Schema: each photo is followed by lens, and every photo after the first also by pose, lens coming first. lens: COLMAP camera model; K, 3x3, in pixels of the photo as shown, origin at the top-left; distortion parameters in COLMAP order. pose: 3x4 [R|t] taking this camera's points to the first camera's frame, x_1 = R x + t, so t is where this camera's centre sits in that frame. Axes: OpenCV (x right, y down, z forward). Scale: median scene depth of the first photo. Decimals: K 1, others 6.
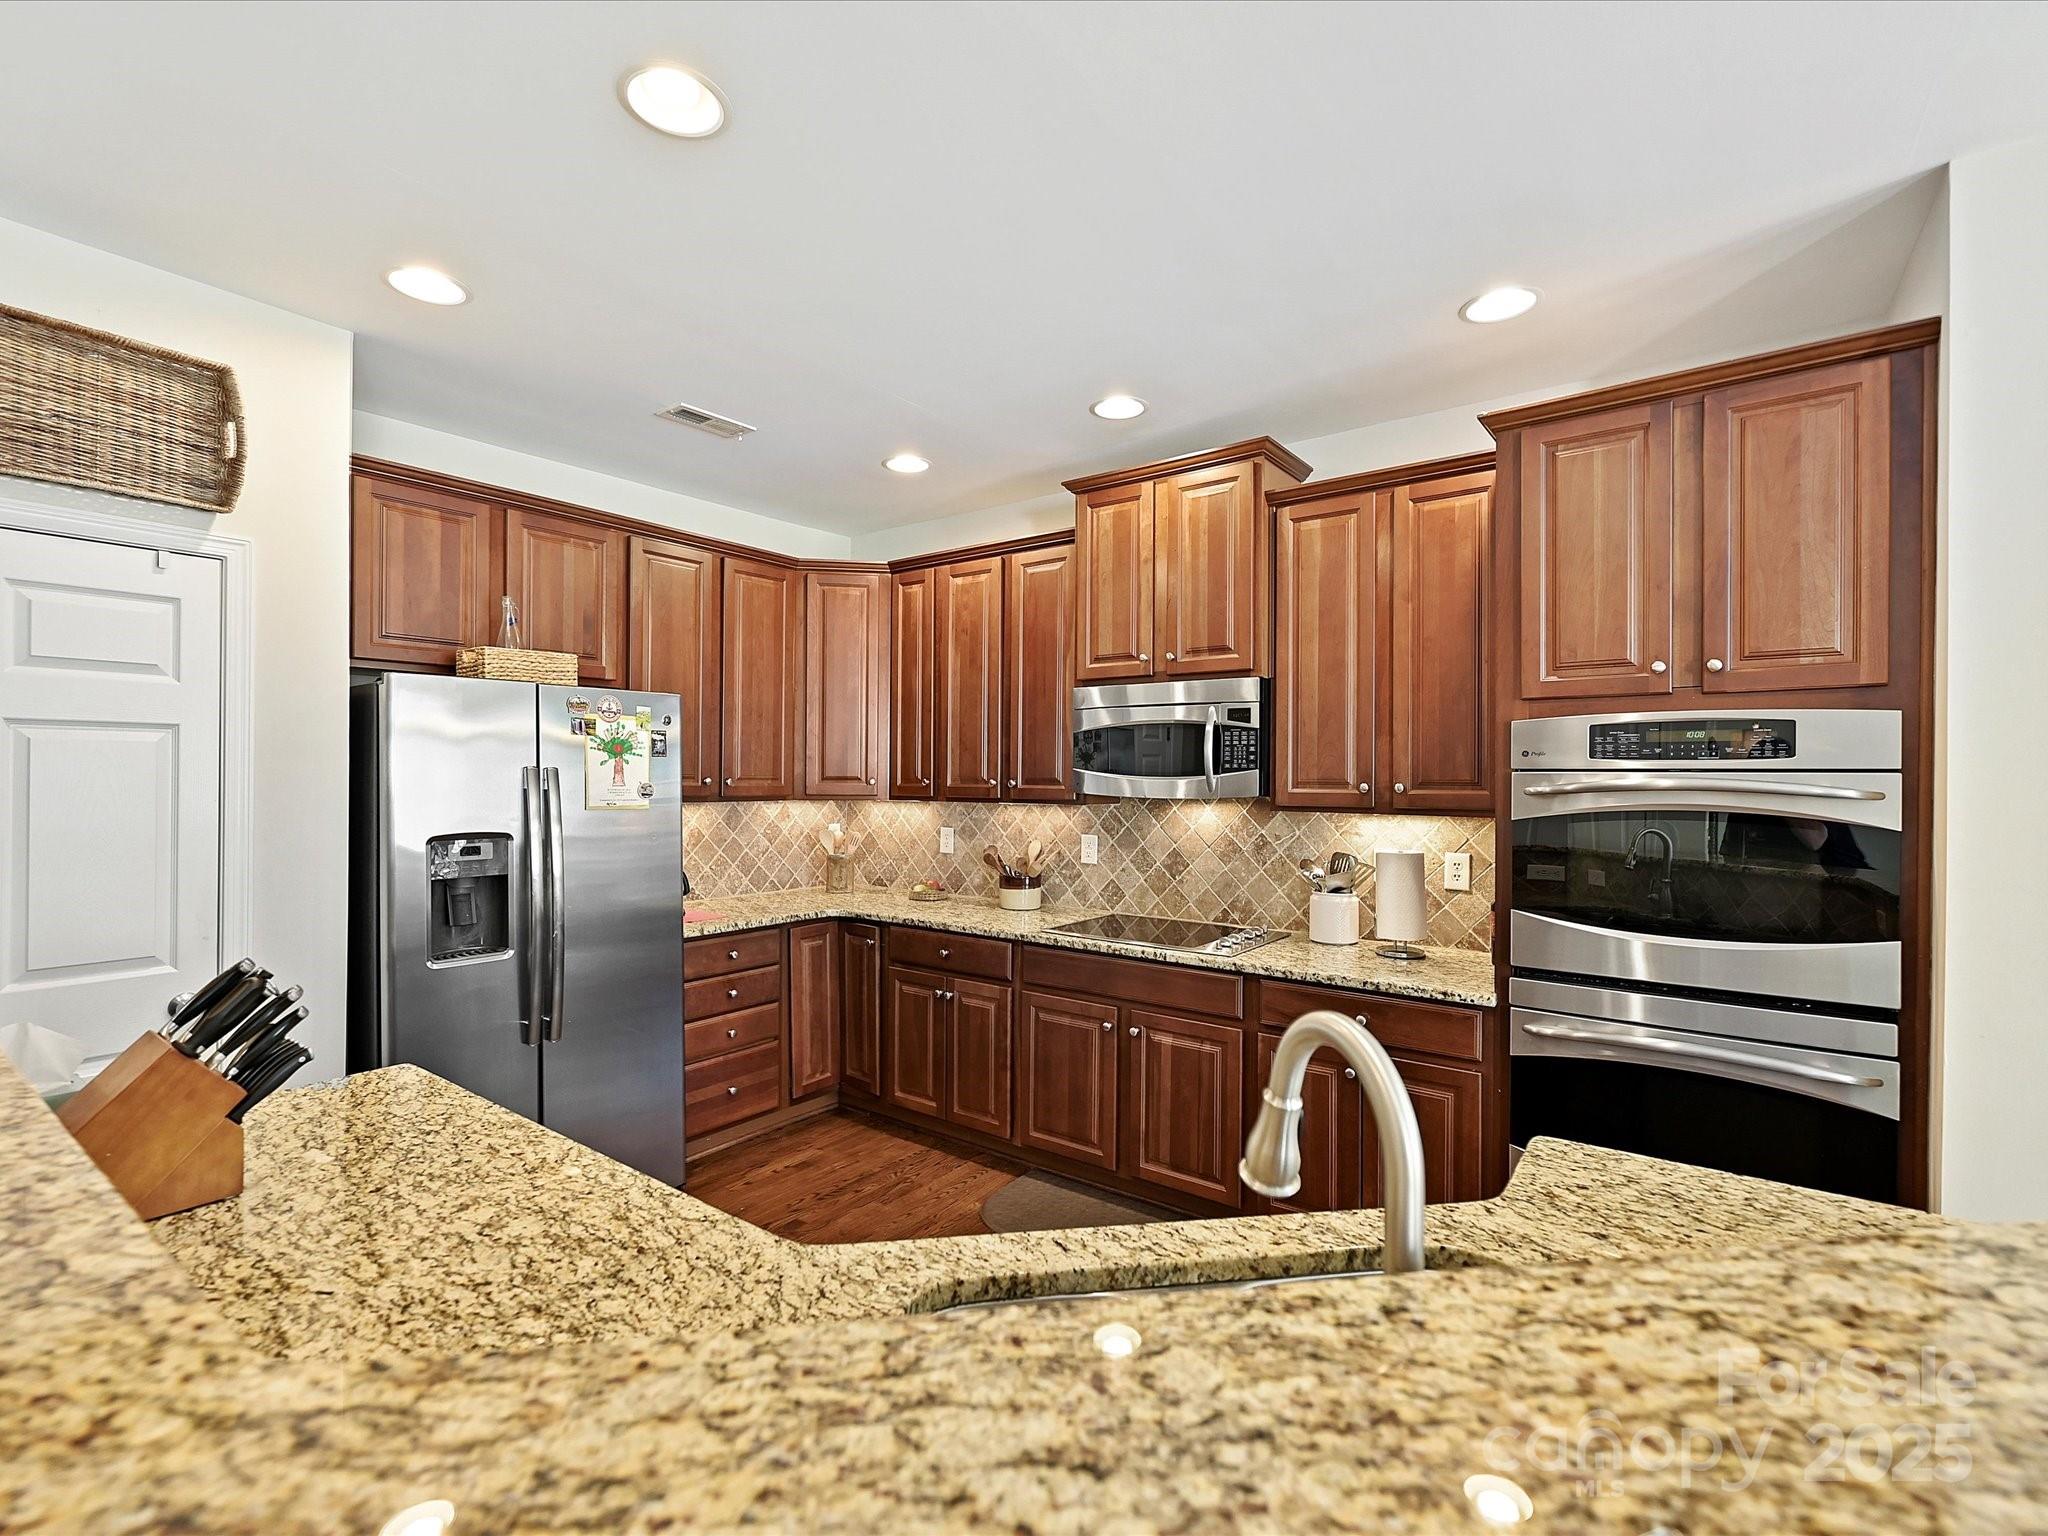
lens RADIAL K [[930.5, 0, 1026.7], [0, 930.5, 772.8], [0, 0, 1]] dist [-0.000015, 0.000289]
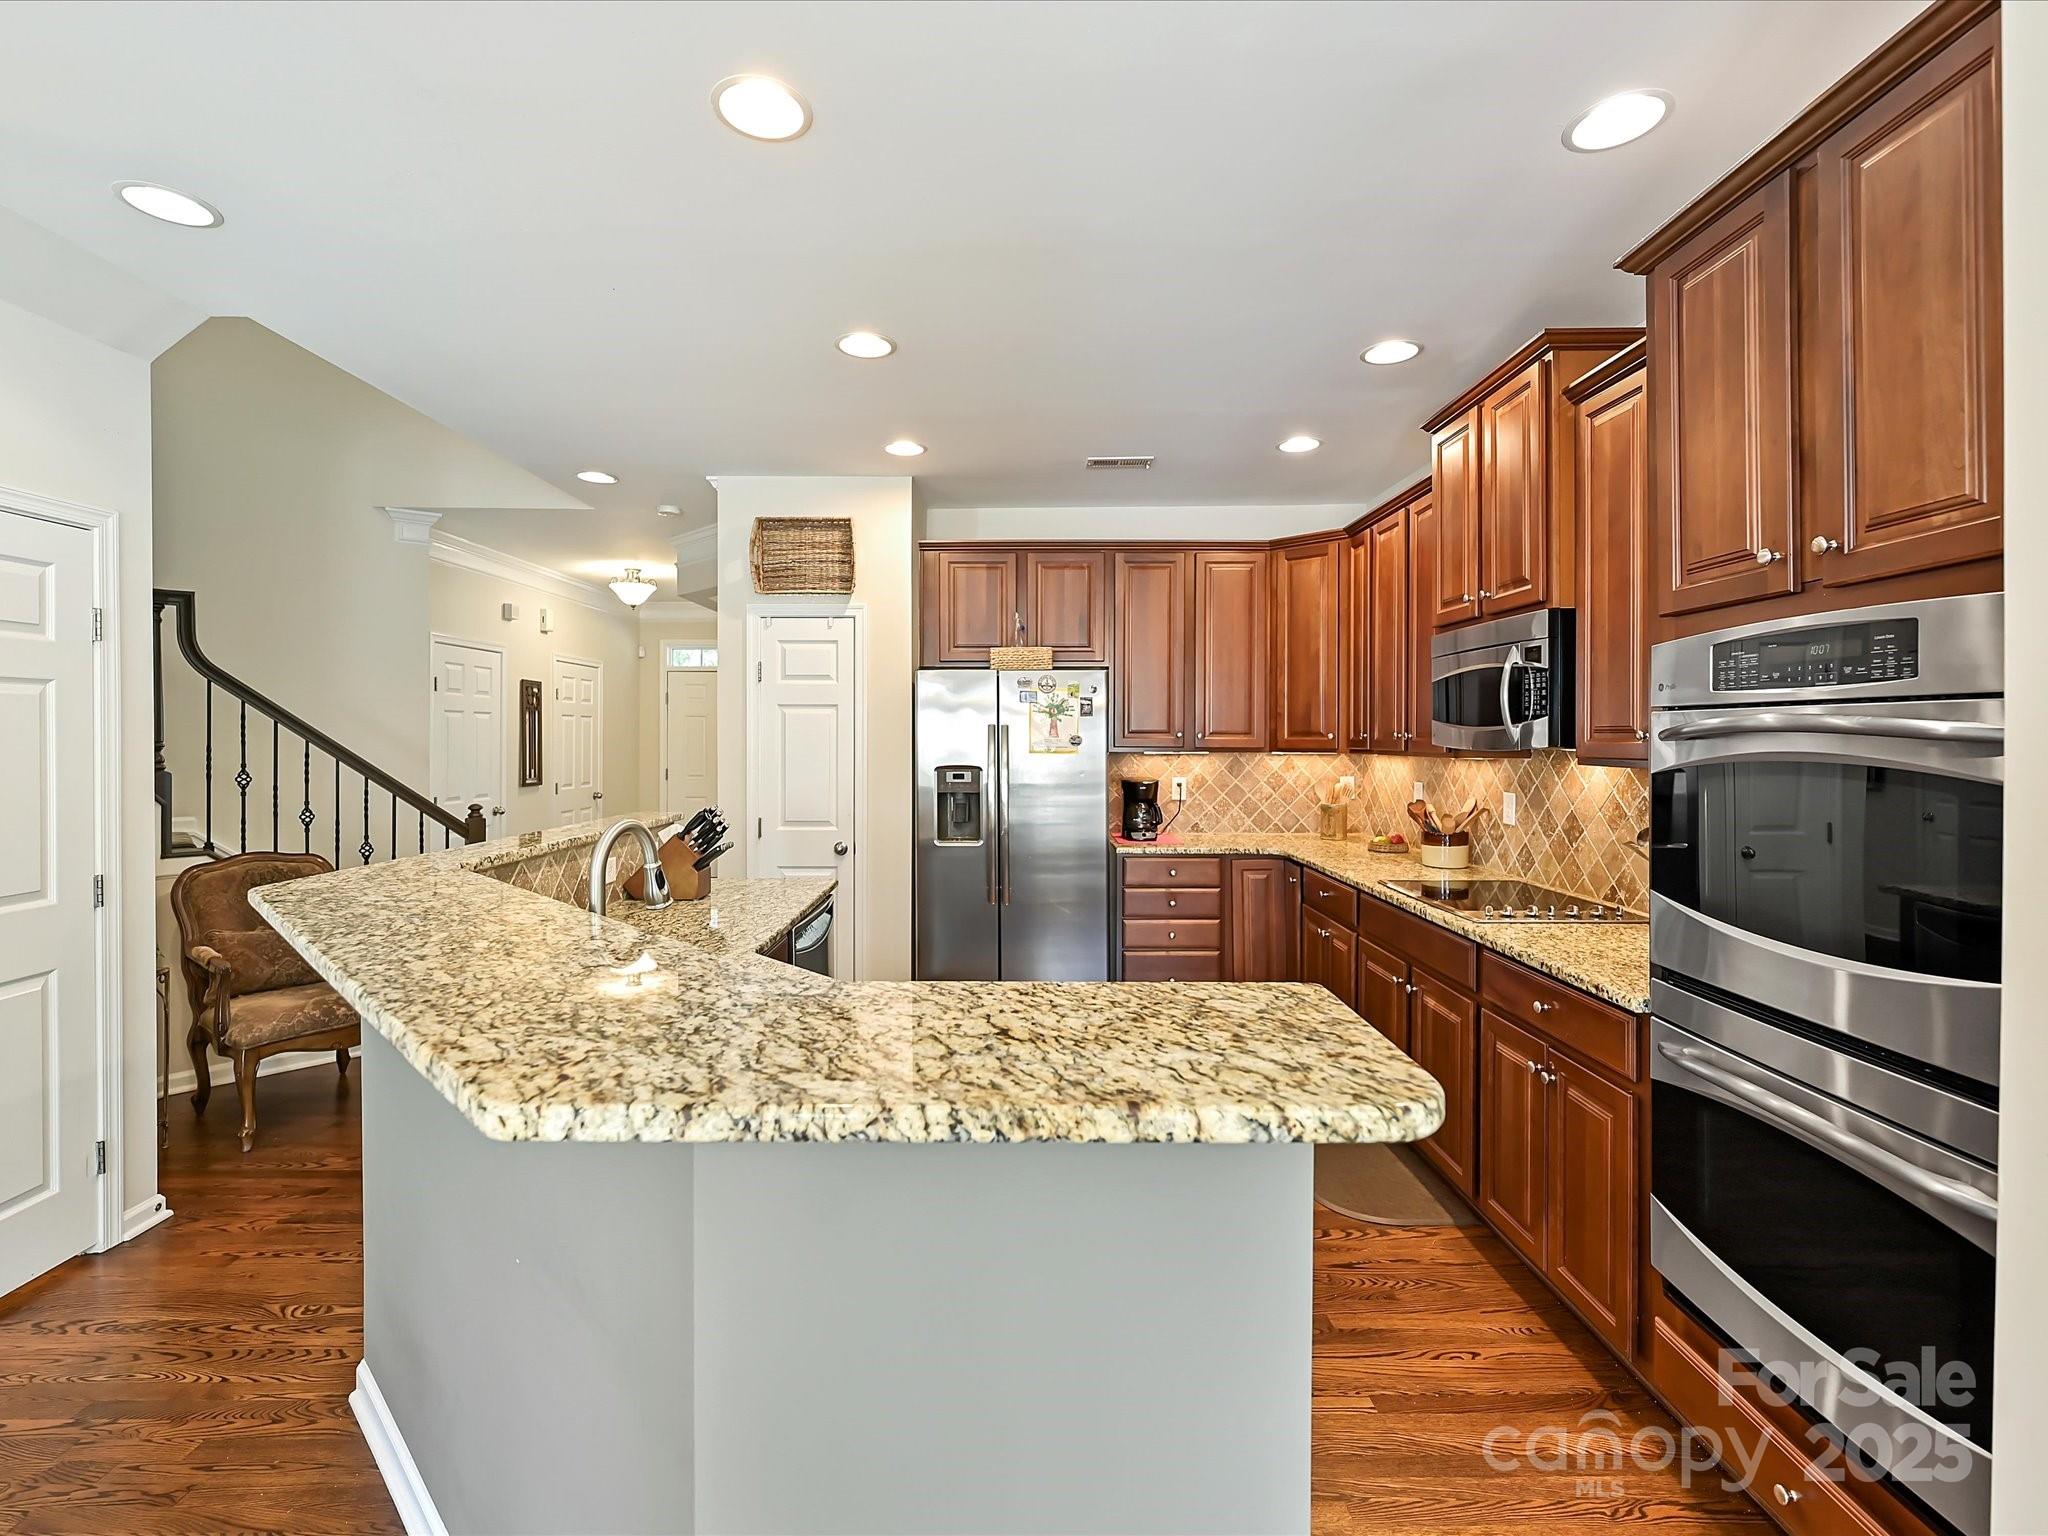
lens RADIAL K [[938.2, 0, 1022.1], [0, 938.2, 739.4], [0, 0, 1]] dist [0.003823, 0.000487]
pose [[0.598826, -0.001634, -0.800877, 0.649495], [0.003266, 0.999995, 0.000402, 0.015830], [0.800872, -0.002856, 0.598828, 0.088045]]
